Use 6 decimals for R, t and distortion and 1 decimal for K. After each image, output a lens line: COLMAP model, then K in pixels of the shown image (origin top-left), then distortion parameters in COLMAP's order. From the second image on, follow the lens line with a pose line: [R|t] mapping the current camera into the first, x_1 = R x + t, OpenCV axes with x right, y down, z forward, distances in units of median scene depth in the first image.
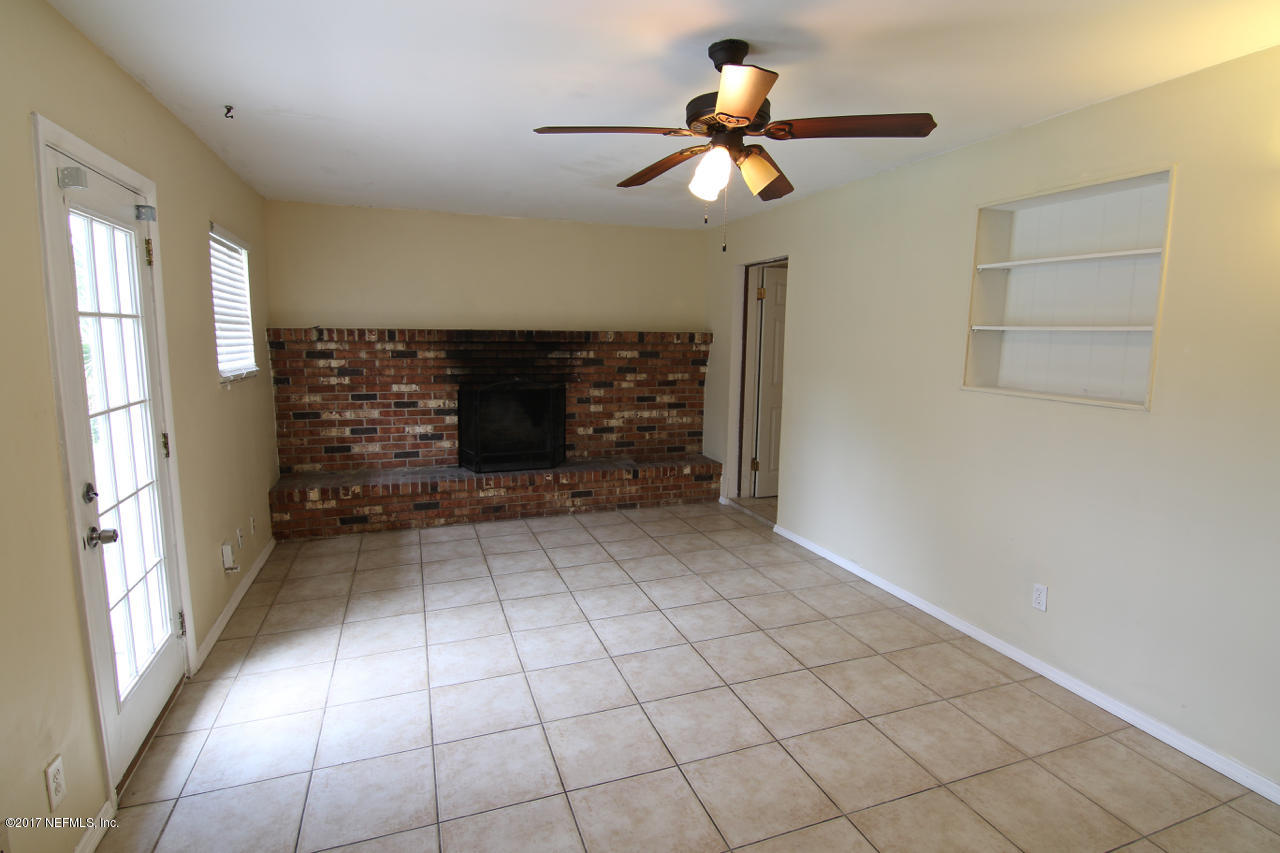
lens RADIAL K [[647.2, 0, 641.9], [0, 647.2, 424.5], [0, 0, 1]] dist [-0.009526, -0.004166]
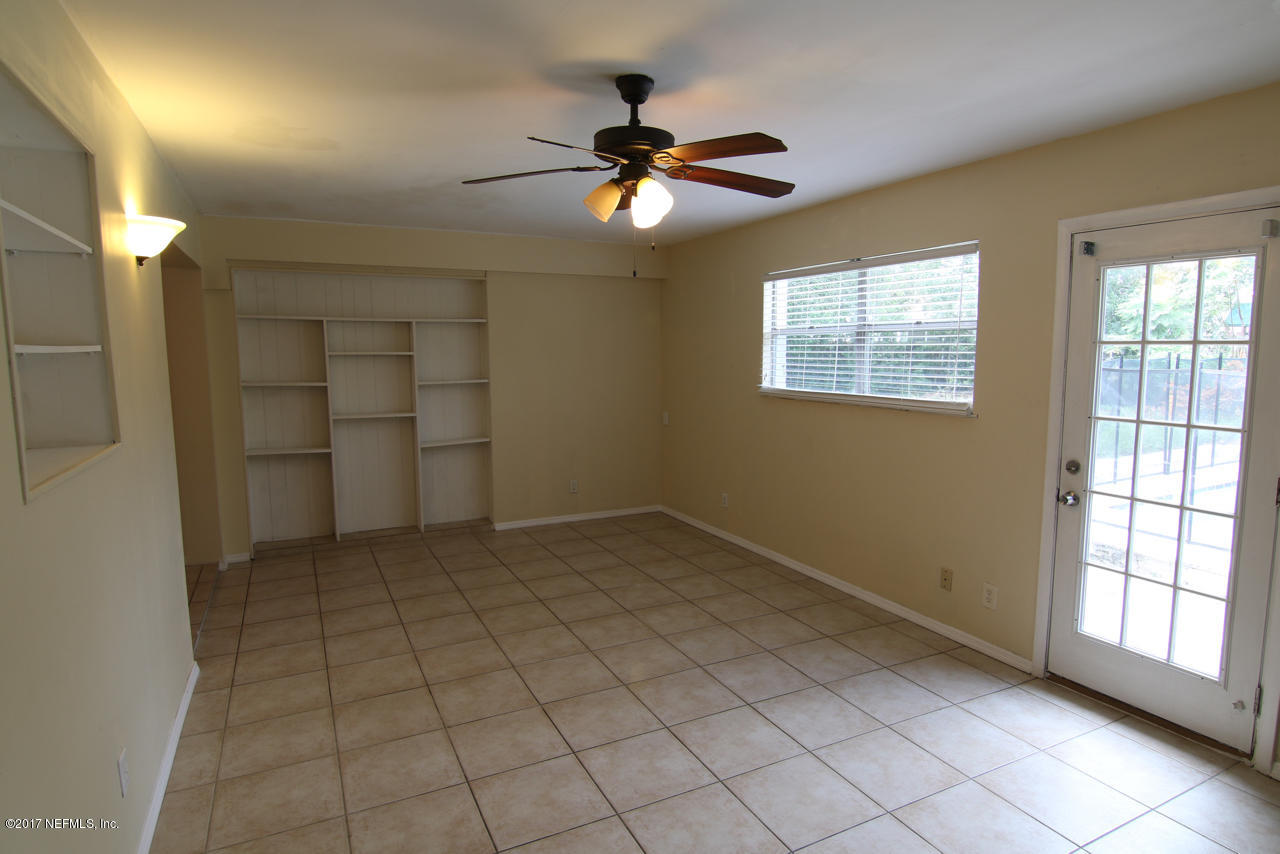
lens RADIAL K [[689.7, 0, 640.1], [0, 689.7, 424.6], [0, 0, 1]] dist [-0.003079, -0.000521]
pose [[-0.993017, 0.006817, -0.117770, 0.235588], [-0.023327, 0.967270, 0.252677, -0.295242], [0.115638, 0.253660, -0.960357, 1.968347]]
